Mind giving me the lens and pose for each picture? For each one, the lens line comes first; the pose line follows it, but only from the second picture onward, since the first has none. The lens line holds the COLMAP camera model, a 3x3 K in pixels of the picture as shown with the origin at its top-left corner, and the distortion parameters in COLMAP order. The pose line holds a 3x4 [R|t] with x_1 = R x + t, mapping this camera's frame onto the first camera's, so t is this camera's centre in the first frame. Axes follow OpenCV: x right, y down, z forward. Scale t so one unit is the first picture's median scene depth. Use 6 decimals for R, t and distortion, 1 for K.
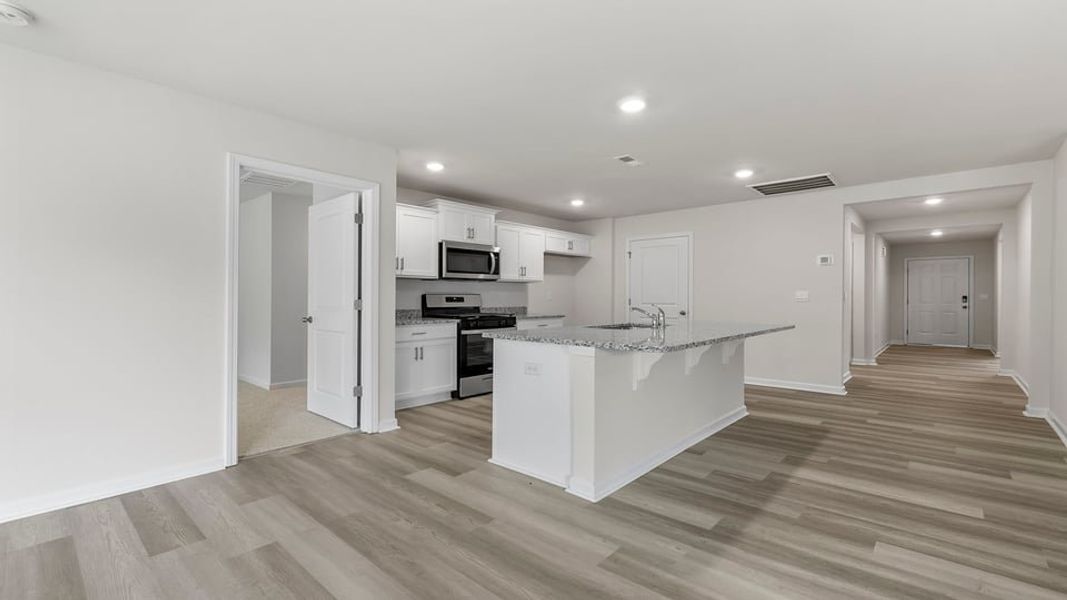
lens RADIAL K [[461.8, 0, 533.9], [0, 461.8, 292.9], [0, 0, 1]] dist [-0.001390, -0.000143]
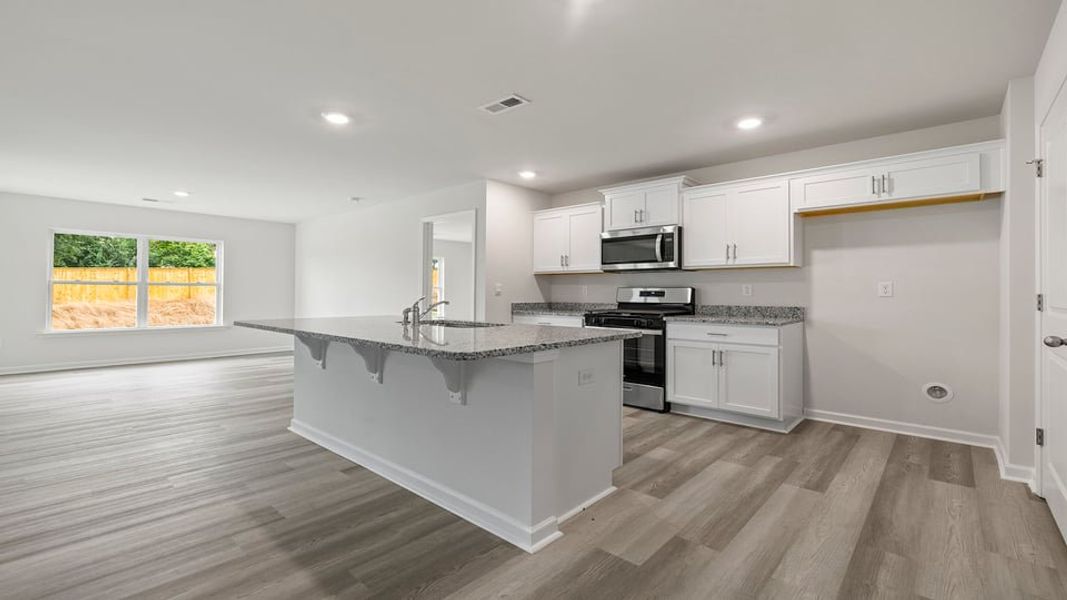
lens RADIAL K [[461.8, 0, 533.9], [0, 461.8, 292.9], [0, 0, 1]] dist [-0.001390, -0.000143]
pose [[-0.004123, -0.000203, -0.999991, 0.713972], [0.010479, 0.999945, -0.000247, 0.010932], [0.999937, -0.010480, -0.004121, 0.795721]]
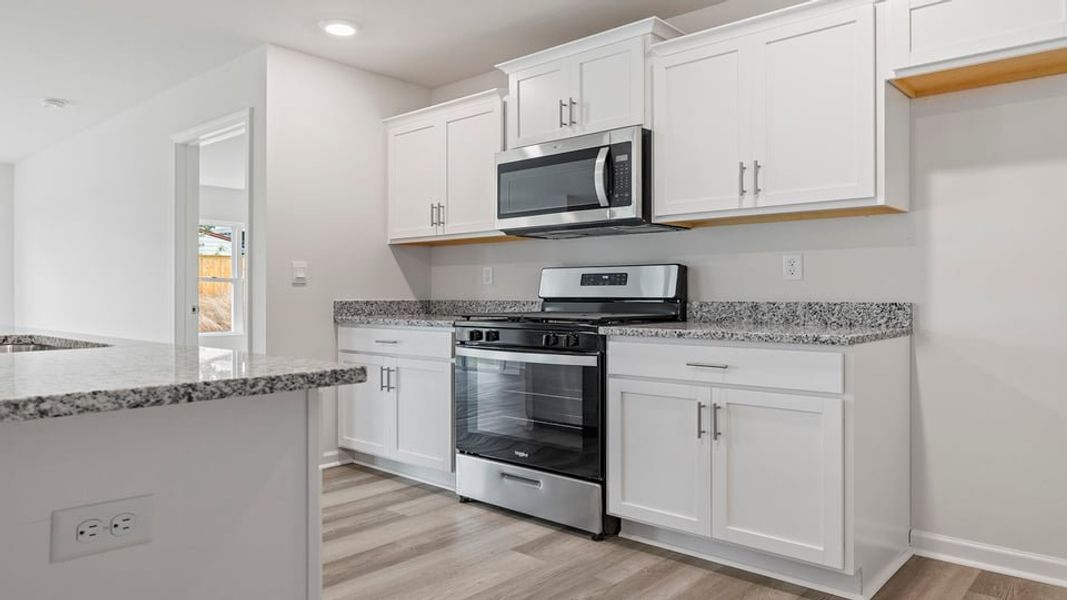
lens RADIAL K [[712.3, 0, 533.5], [0, 712.3, 300.0], [0, 0, 1]] dist [0.002267, -0.000310]
pose [[0.000308, 0.007424, -0.999972, 0.480195], [0.015494, 0.999852, 0.007427, 0.028126], [0.999880, -0.015496, 0.000193, 0.954858]]
